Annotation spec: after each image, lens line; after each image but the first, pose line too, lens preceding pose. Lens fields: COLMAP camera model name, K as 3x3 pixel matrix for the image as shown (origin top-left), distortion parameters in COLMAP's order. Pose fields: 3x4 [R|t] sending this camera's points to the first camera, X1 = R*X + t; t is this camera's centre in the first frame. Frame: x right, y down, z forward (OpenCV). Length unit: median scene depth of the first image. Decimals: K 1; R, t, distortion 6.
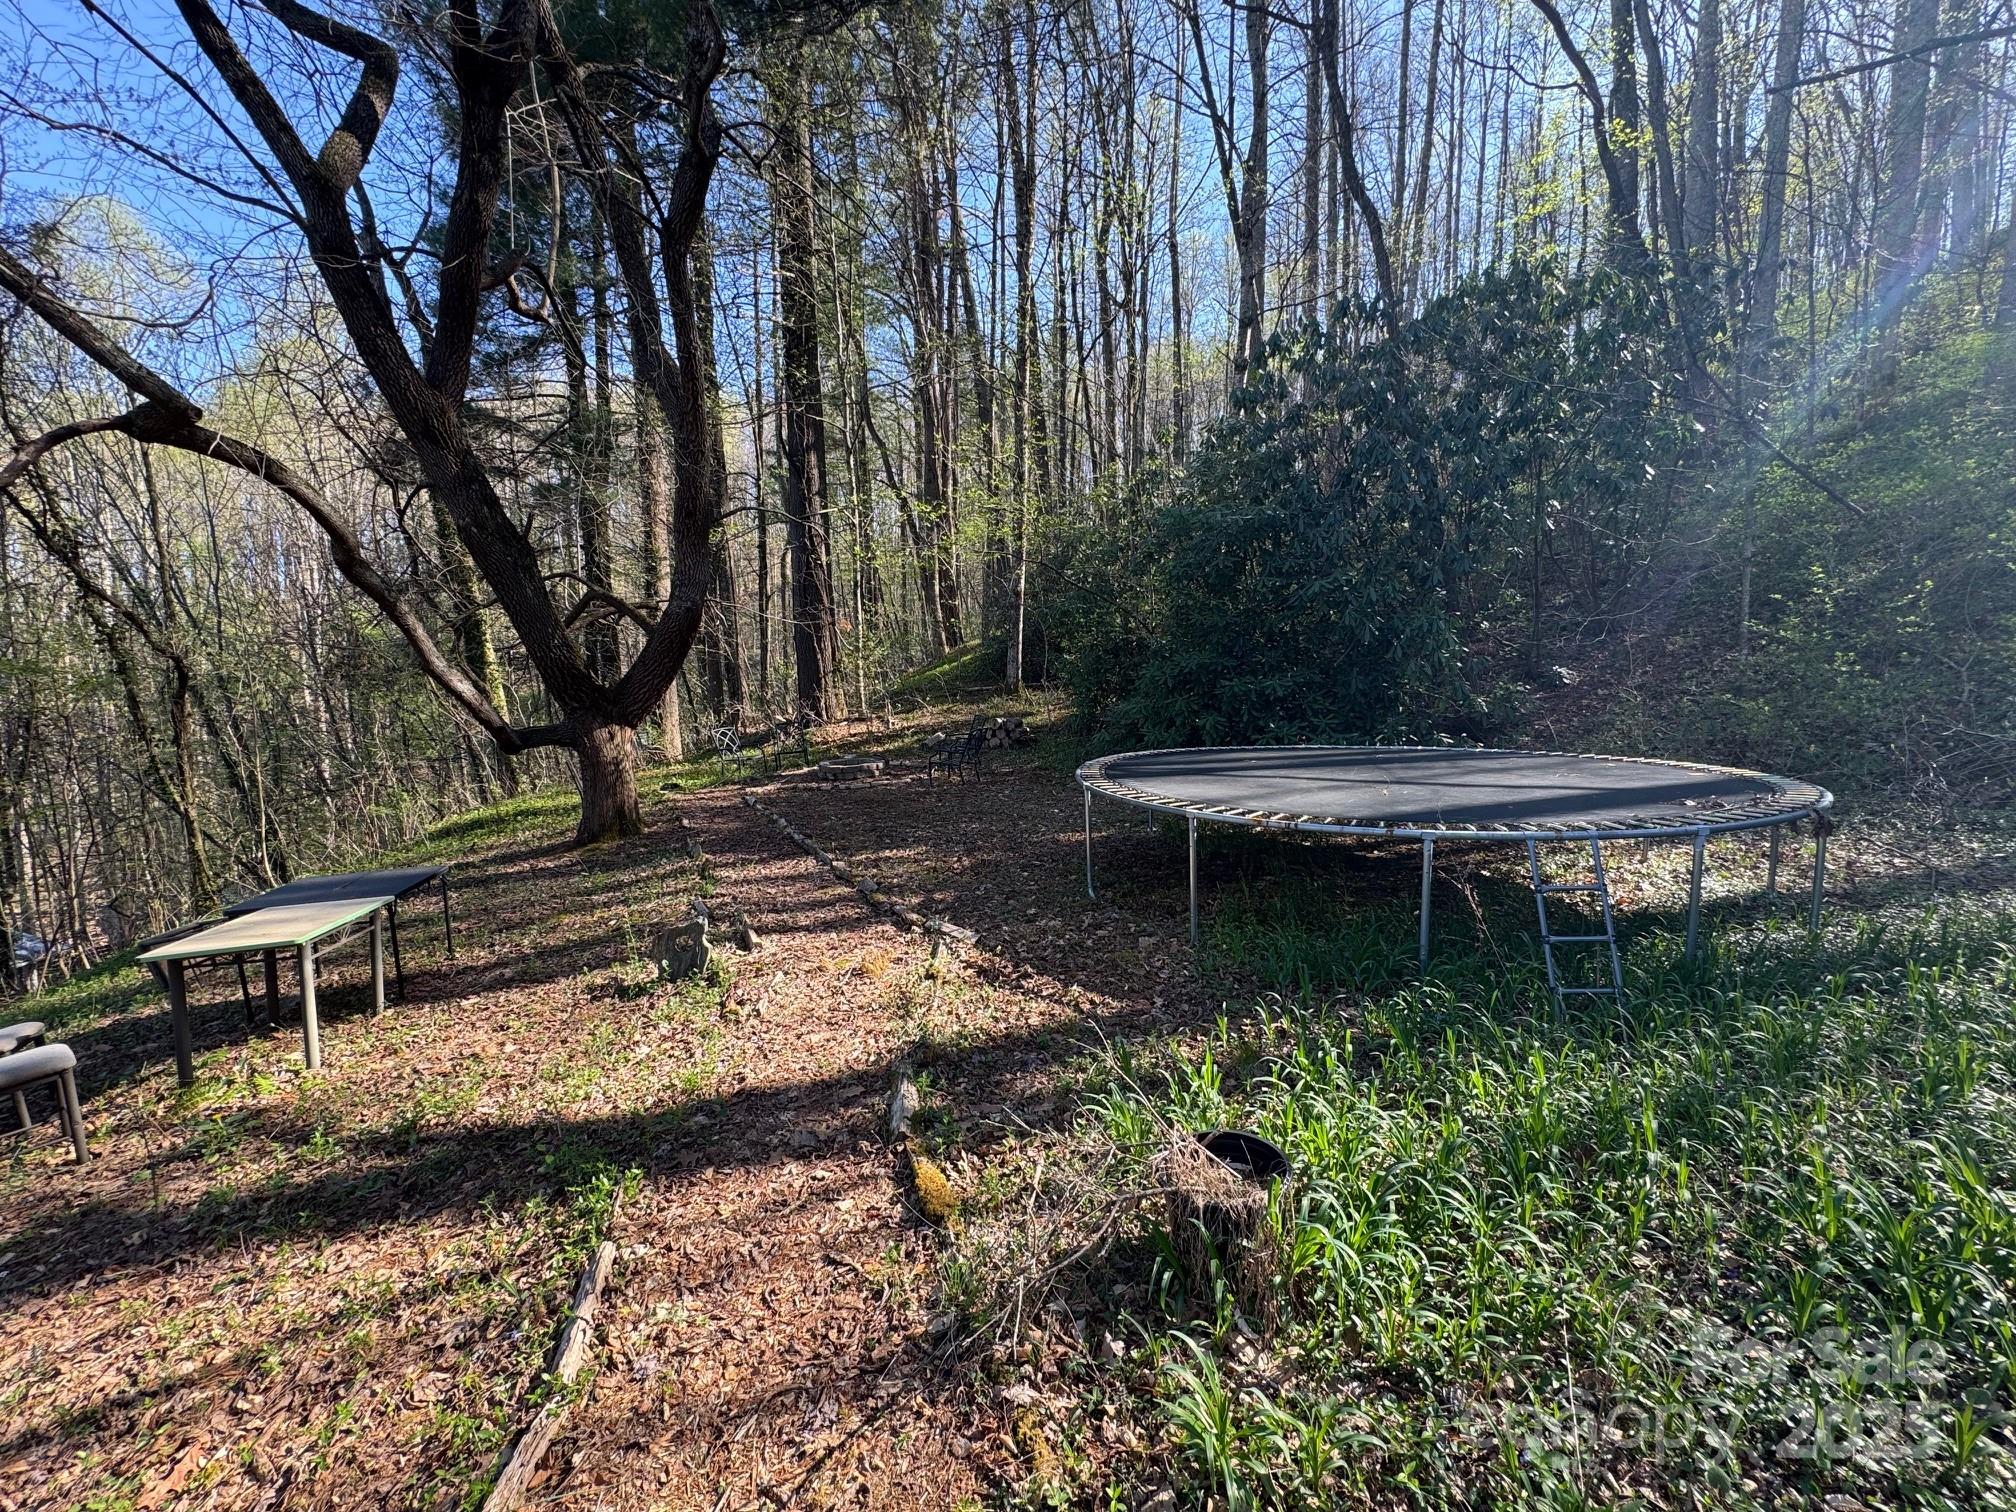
lens RADIAL K [[797.3, 0, 1011.1], [0, 797.3, 757.3], [0, 0, 1]] dist [-0.003915, 0.000592]
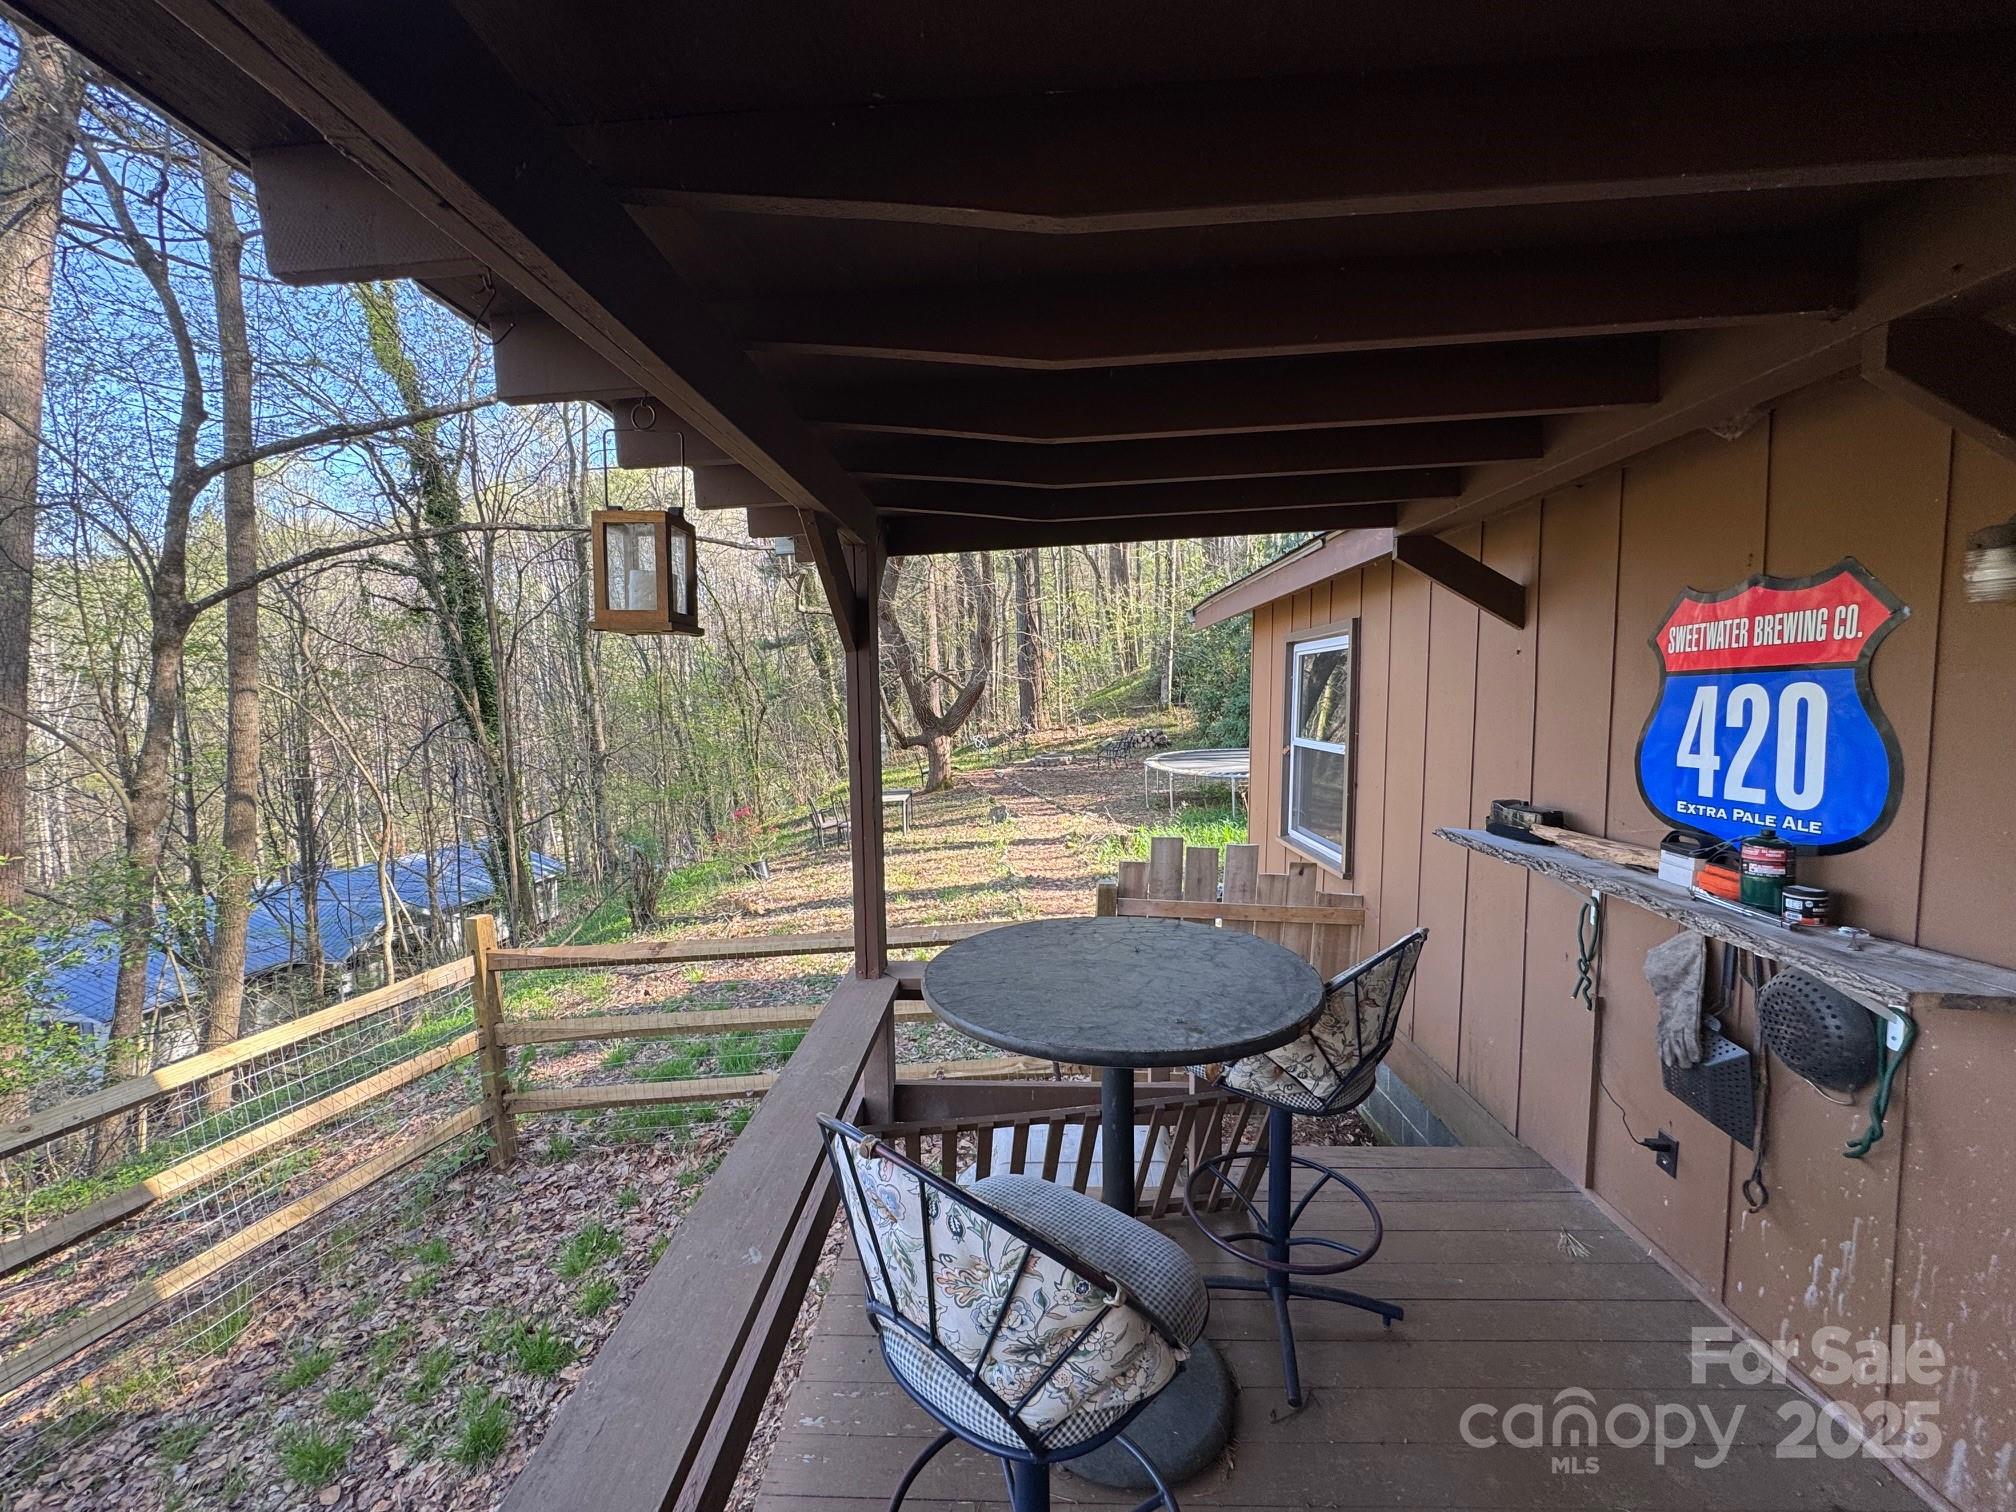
lens RADIAL K [[797.3, 0, 1013.2], [0, 797.3, 751.9], [0, 0, 1]] dist [-0.003915, 0.000592]
pose [[0.969809, 0.011679, -0.243587, 0.102370], [-0.012877, 0.999912, -0.003329, 0.002988], [0.243527, 0.006365, 0.969873, -0.530435]]
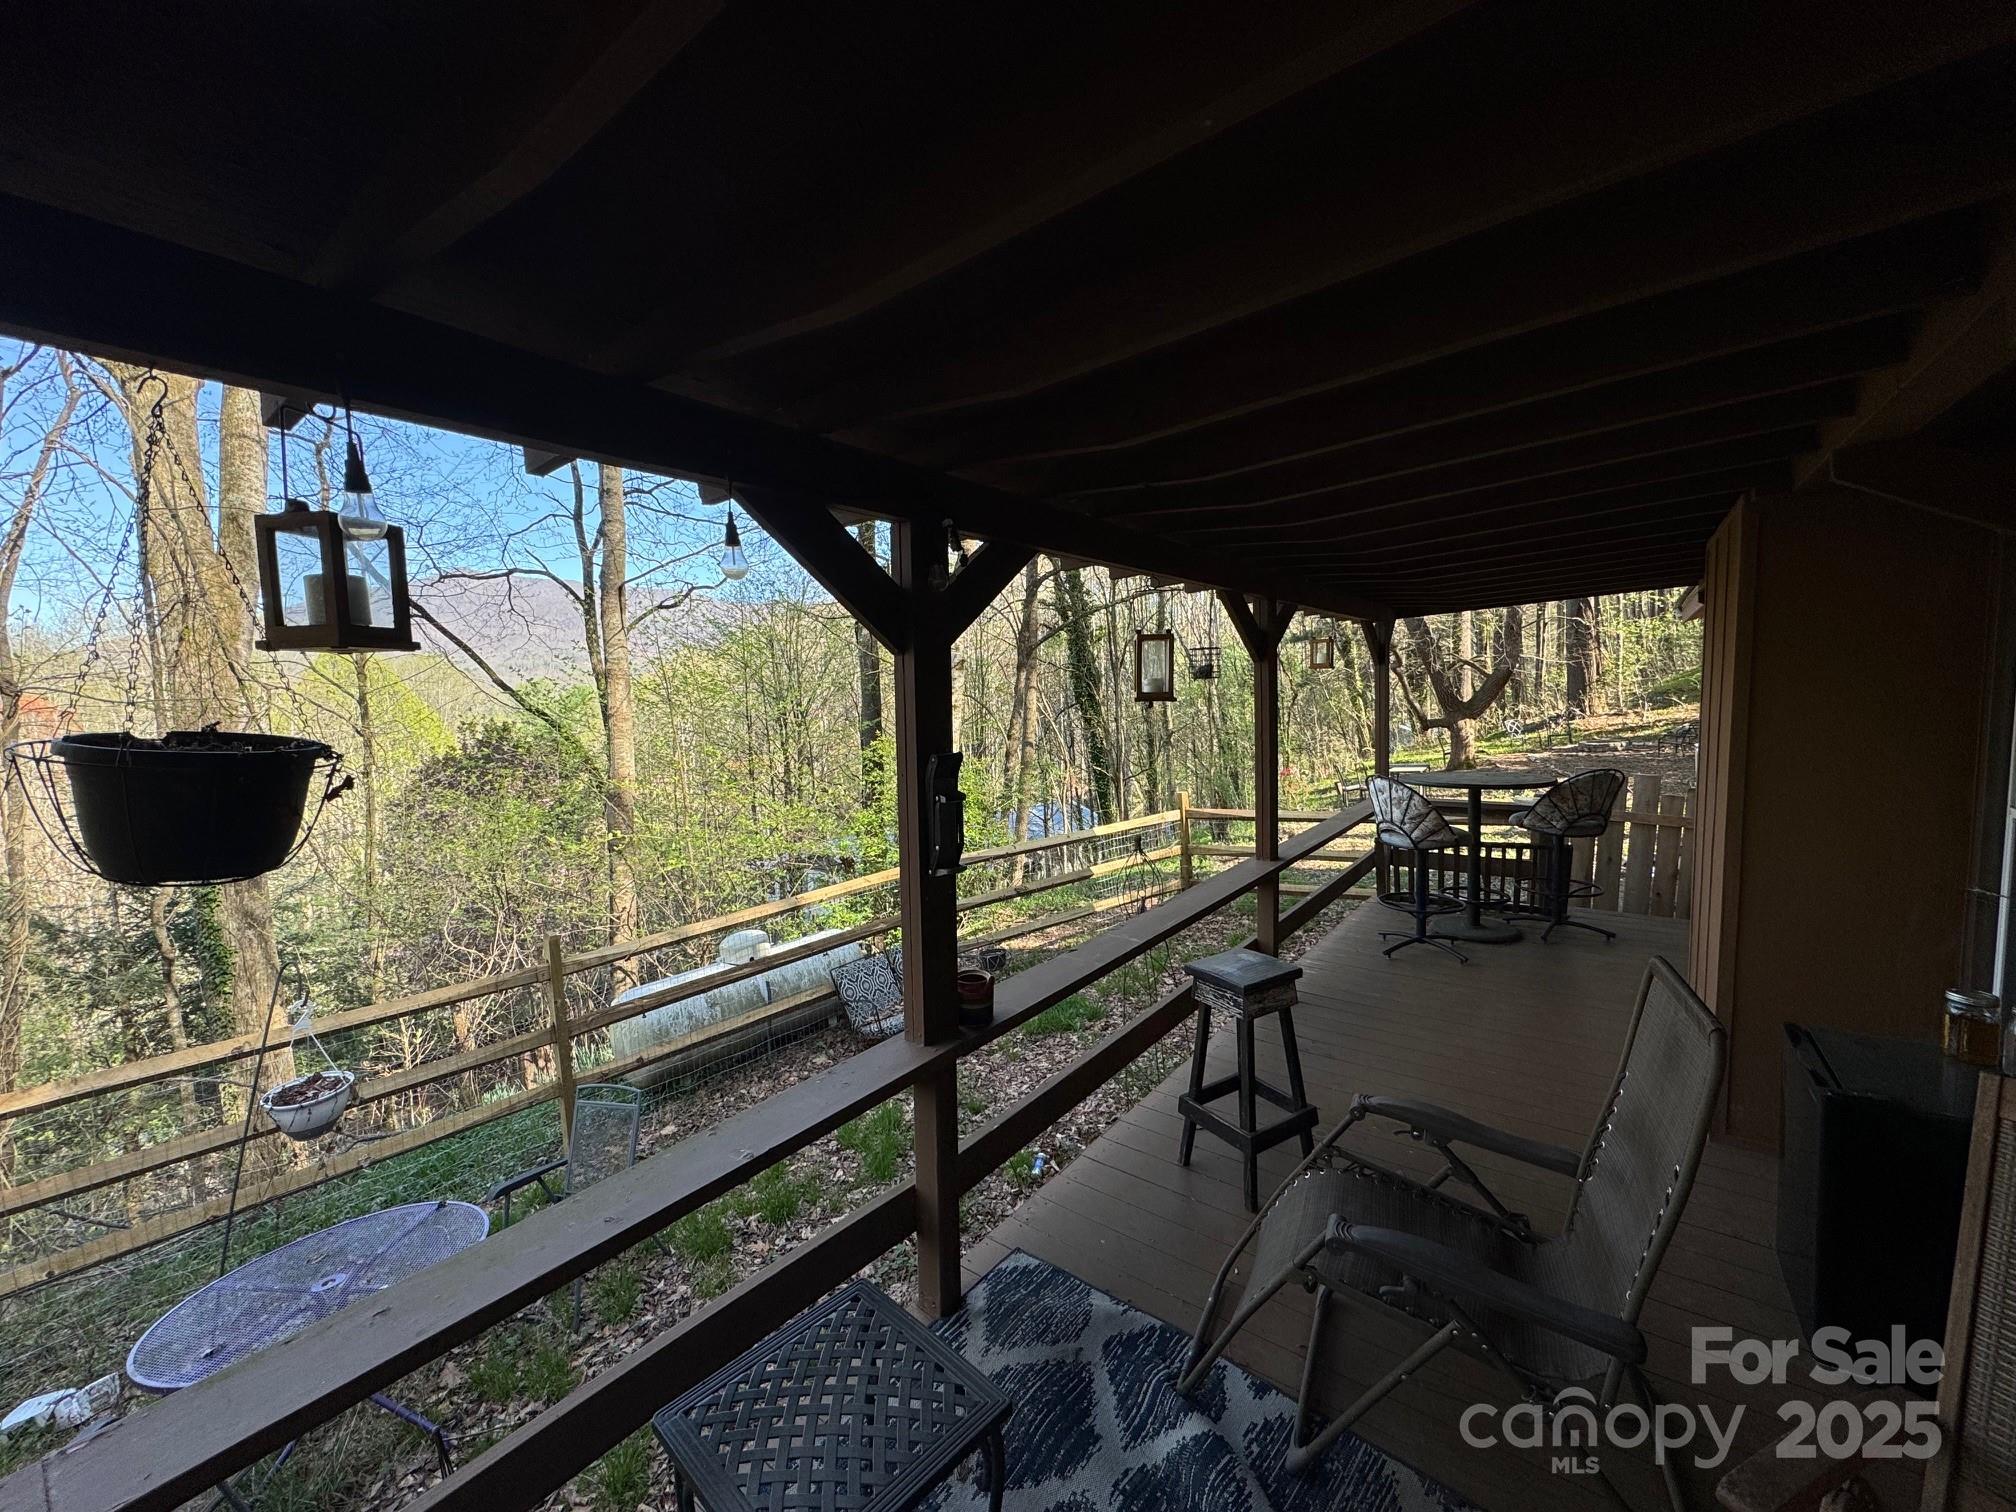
lens RADIAL K [[797.3, 0, 1015.2], [0, 797.3, 752.9], [0, 0, 1]] dist [-0.003915, 0.000592]
pose [[0.645507, 0.040050, -0.762704, 0.205214], [-0.031926, 0.999166, 0.025446, 0.019761], [0.763087, 0.007924, 0.646247, -0.746056]]
